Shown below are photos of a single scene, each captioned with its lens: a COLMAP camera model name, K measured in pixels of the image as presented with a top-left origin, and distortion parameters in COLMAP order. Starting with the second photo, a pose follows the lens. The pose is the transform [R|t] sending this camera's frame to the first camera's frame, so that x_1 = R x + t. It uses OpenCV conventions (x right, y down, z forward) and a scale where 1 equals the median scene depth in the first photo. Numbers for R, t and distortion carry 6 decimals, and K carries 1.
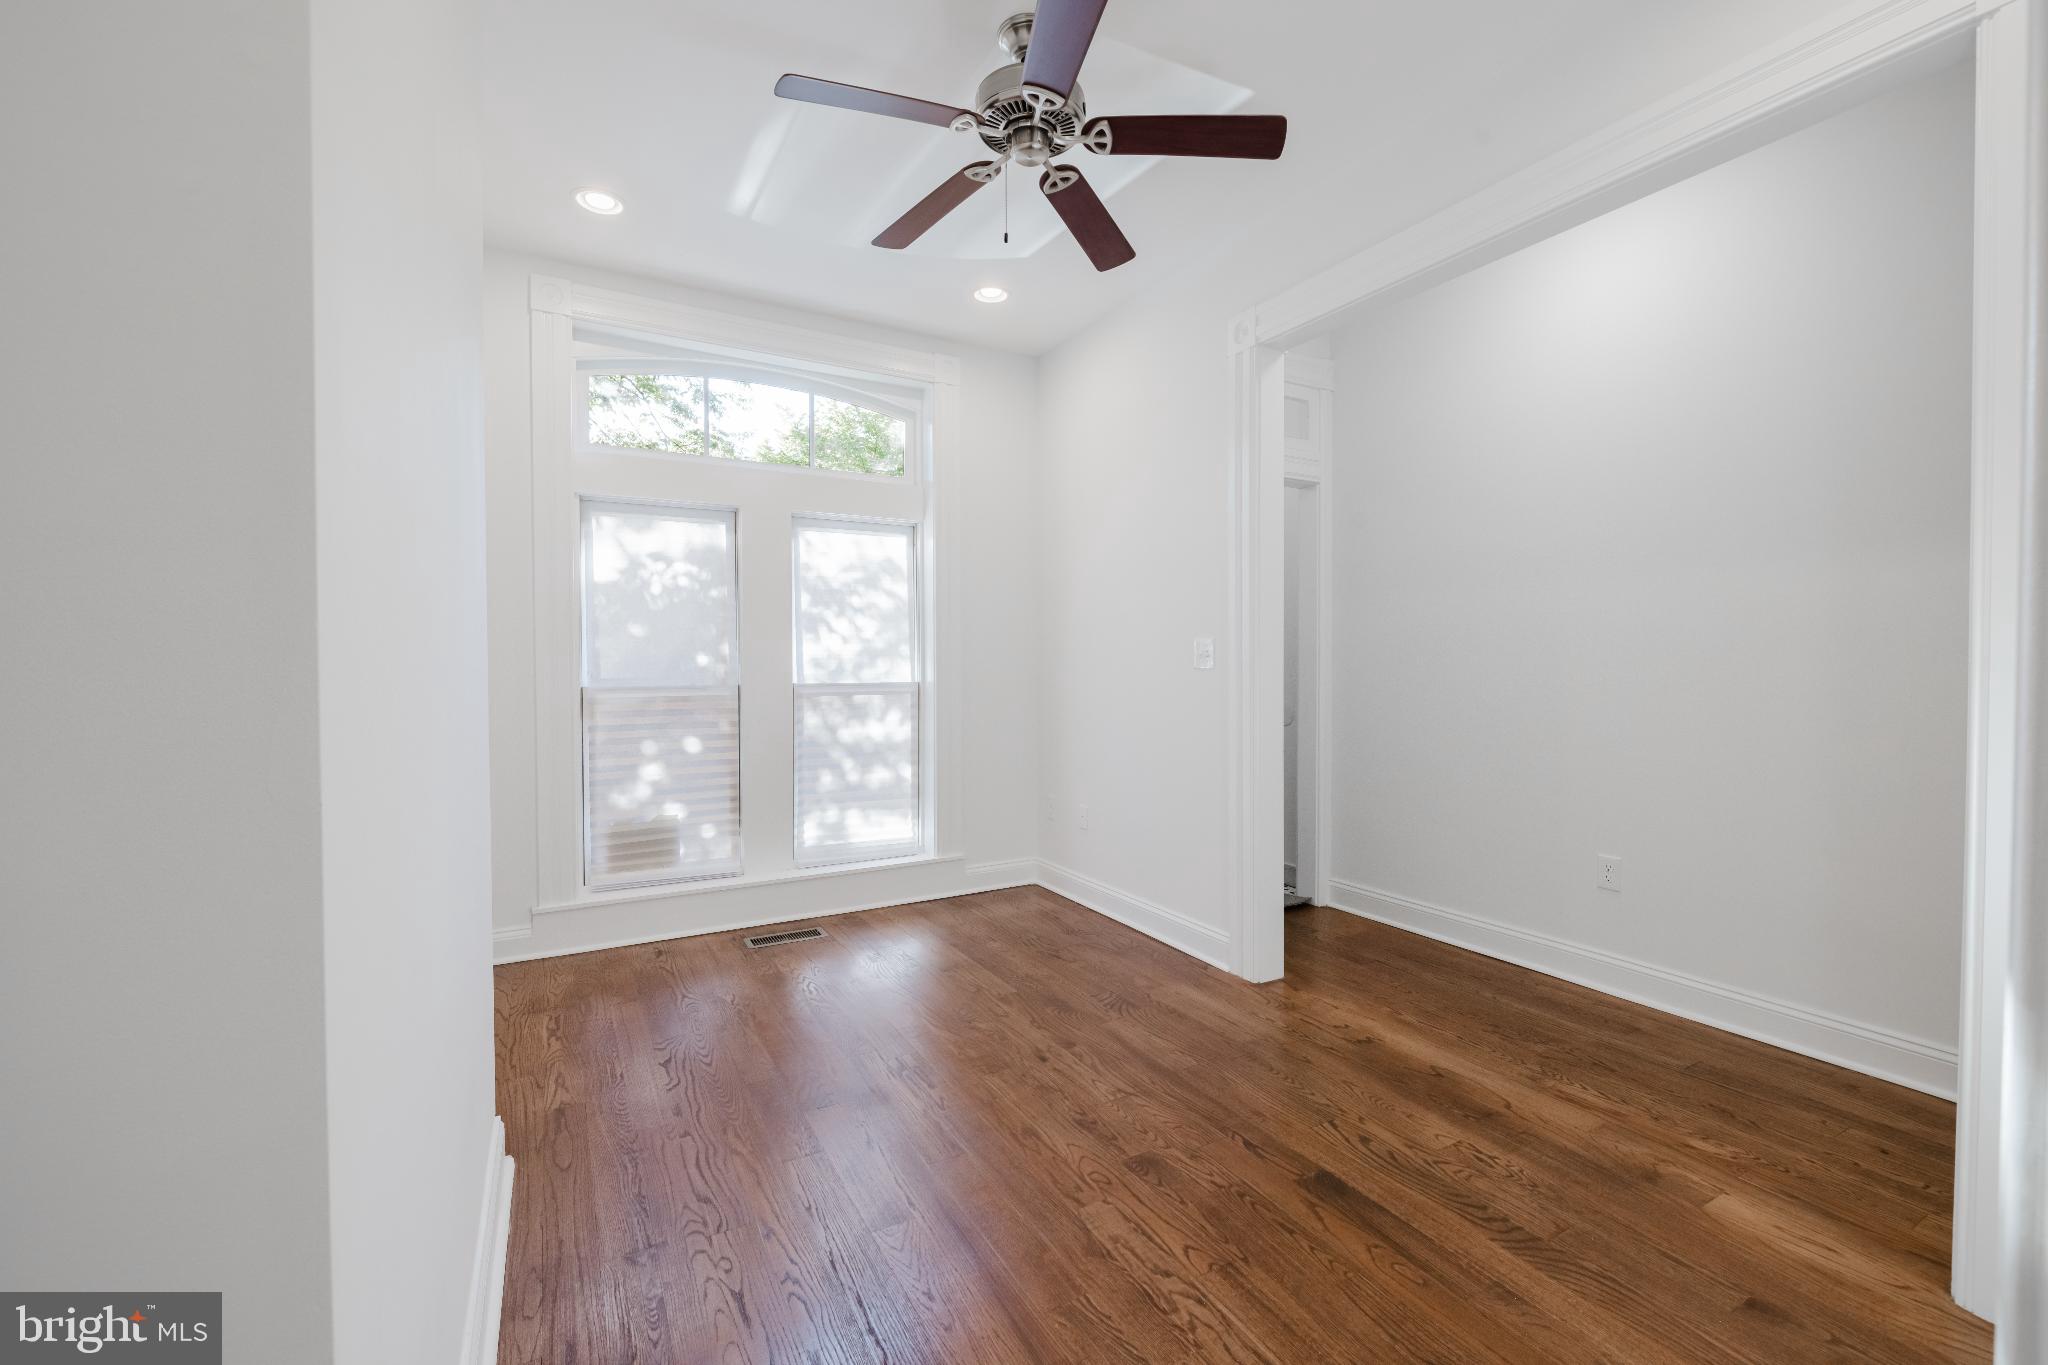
lens RADIAL K [[866.3, 0, 1026.8], [0, 866.3, 673.9], [0, 0, 1]] dist [-0.001221, 0.000072]
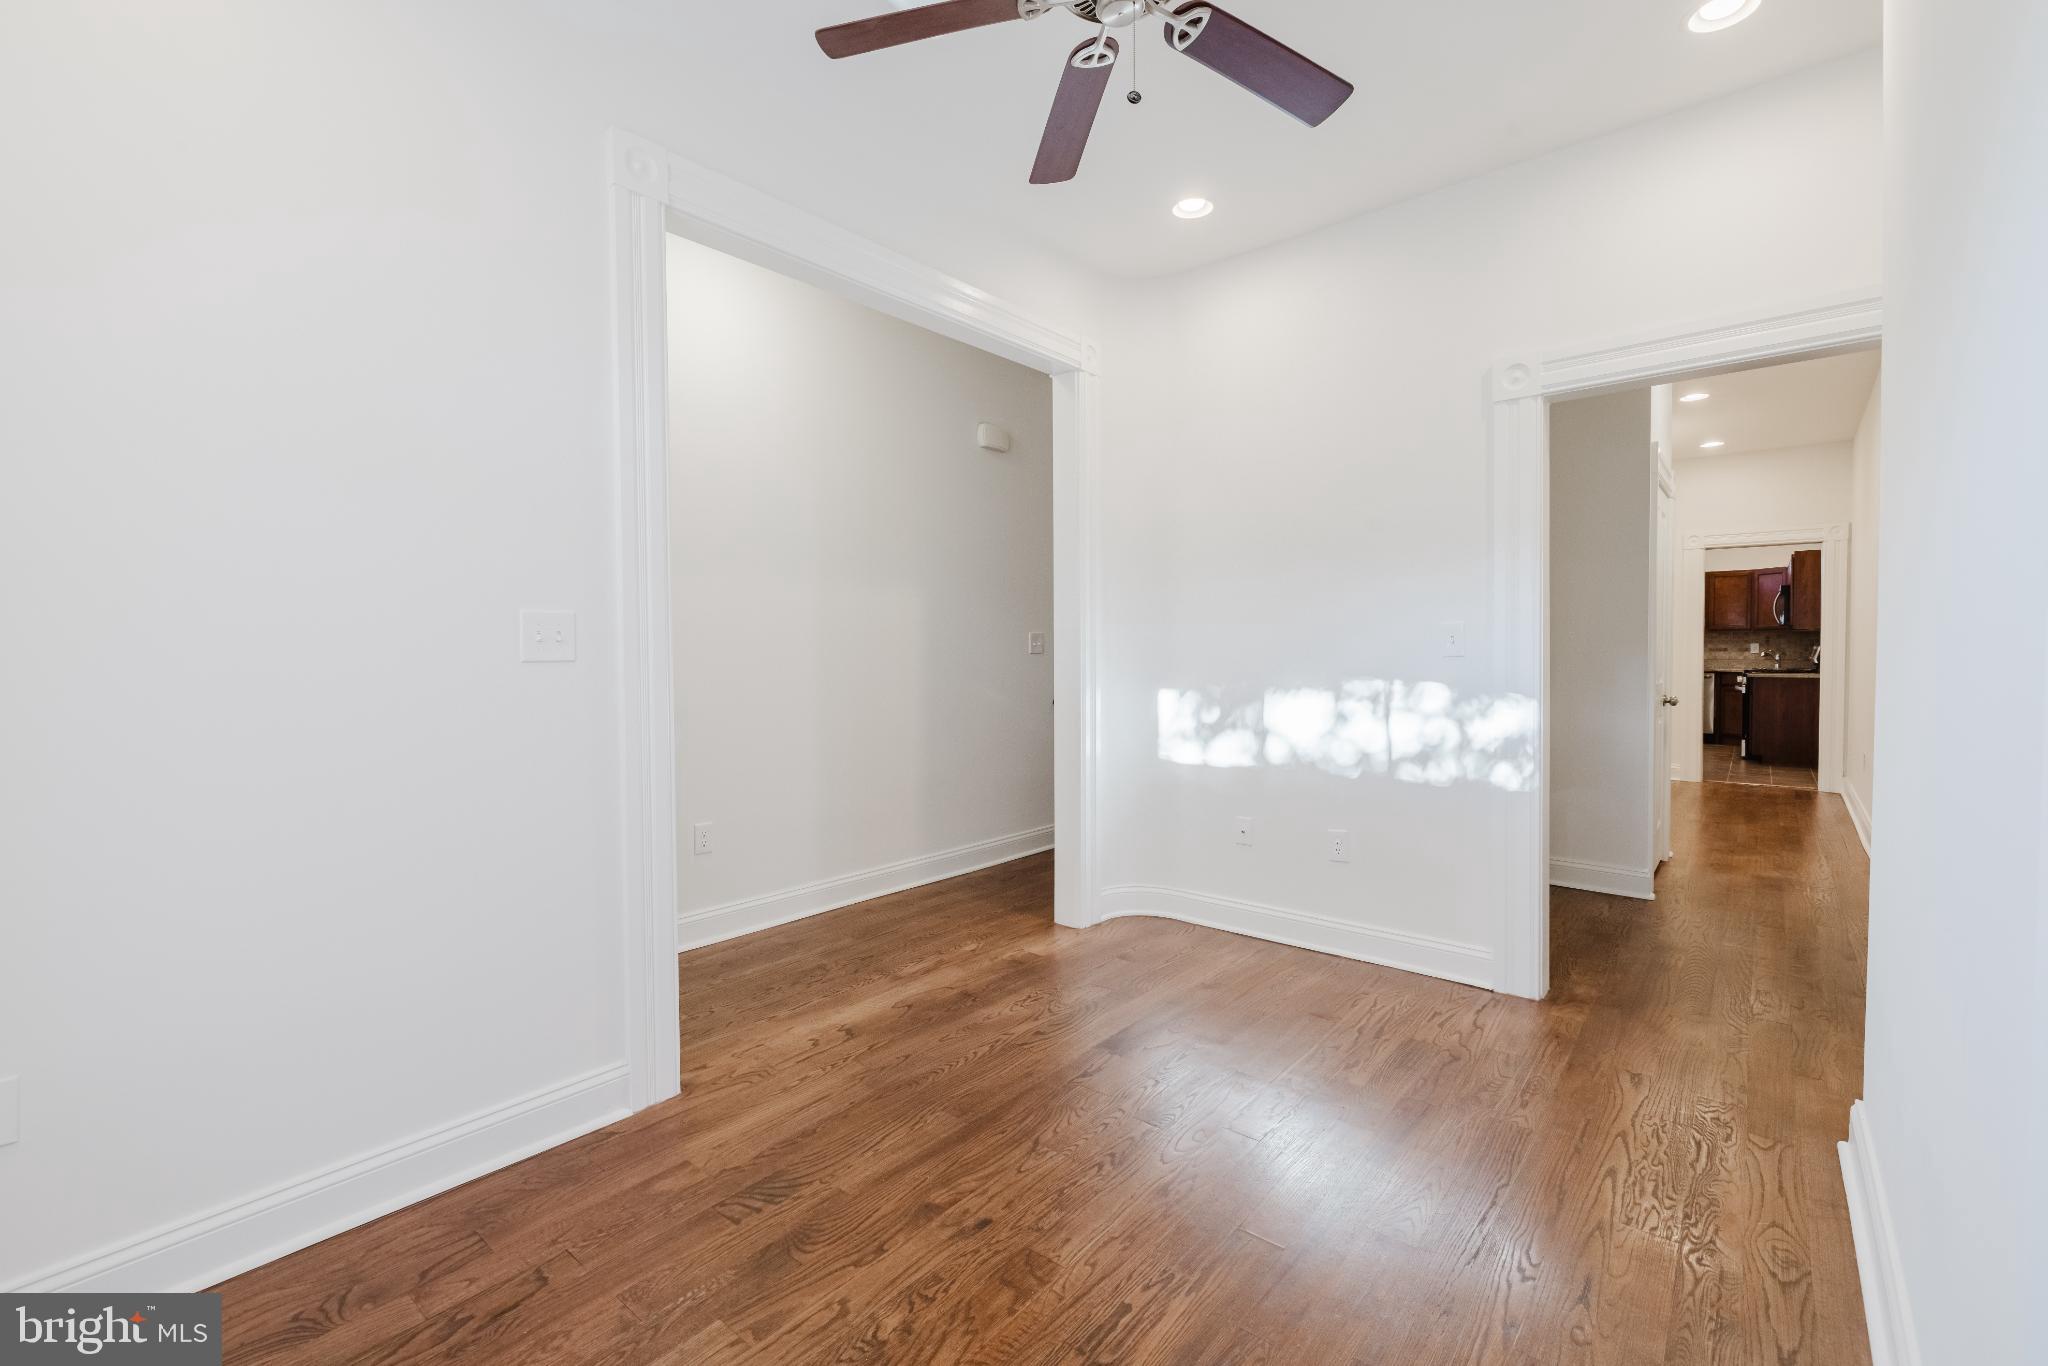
lens RADIAL K [[866.3, 0, 1026.8], [0, 866.3, 674.4], [0, 0, 1]] dist [-0.001221, 0.000072]
pose [[-0.354684, -0.024915, 0.934654, -0.452199], [0.017299, 0.999299, 0.033204, -0.012446], [-0.934826, 0.027946, -0.354004, 0.861167]]
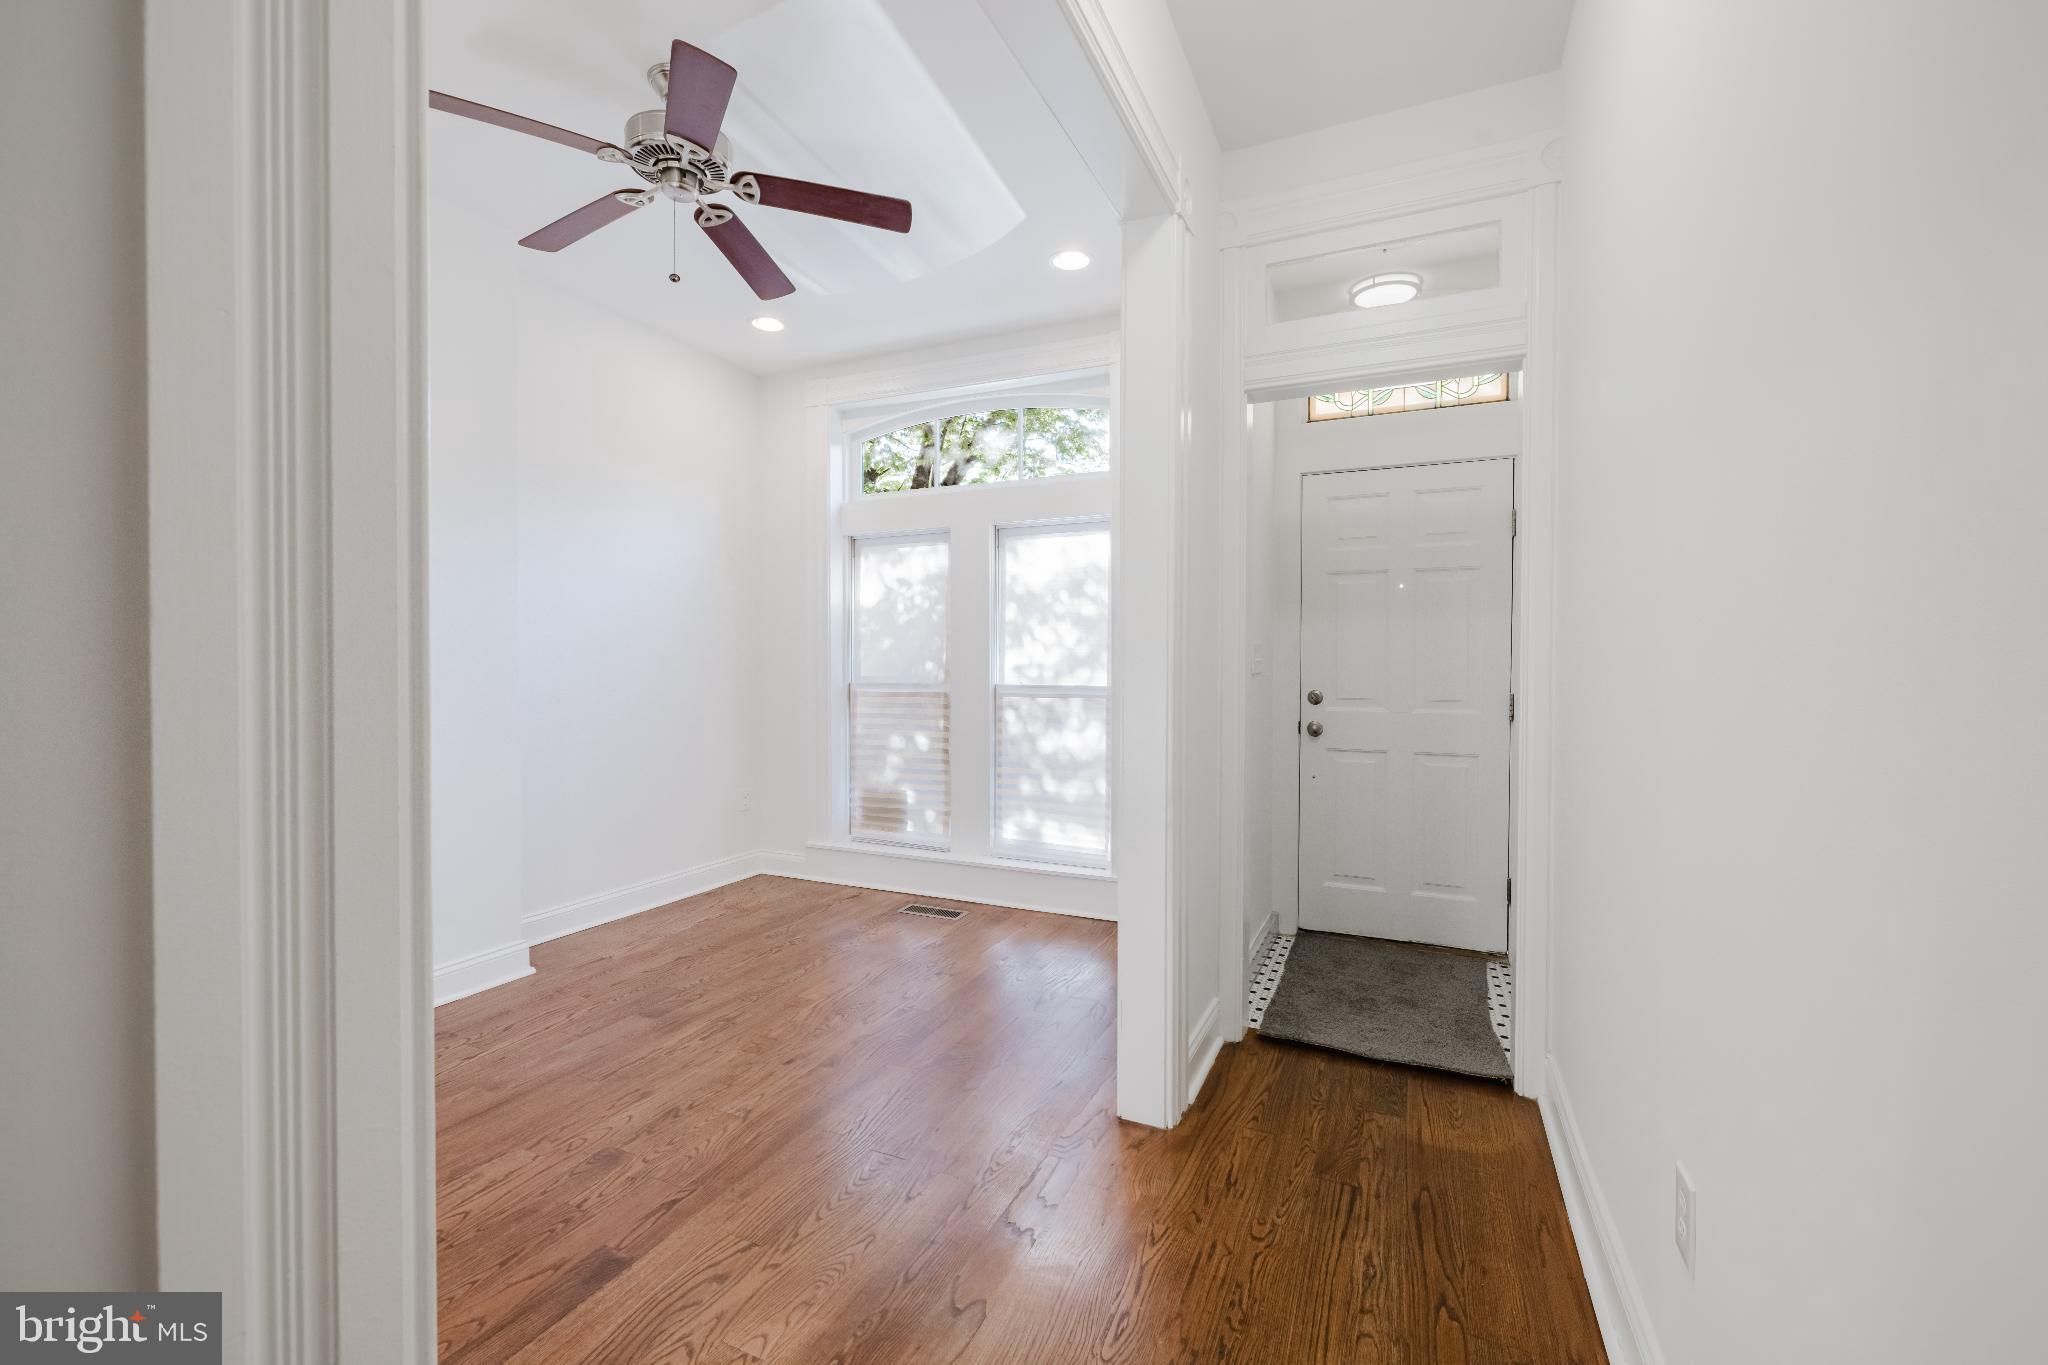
lens RADIAL K [[855.0, 0, 1030.6], [0, 855.0, 641.7], [0, 0, 1]] dist [-0.000791, -0.000080]
pose [[0.589926, -0.010107, -0.807394, 0.715567], [-0.022882, 0.999311, -0.029229, -0.017575], [0.807133, 0.035717, 0.589289, 0.445102]]
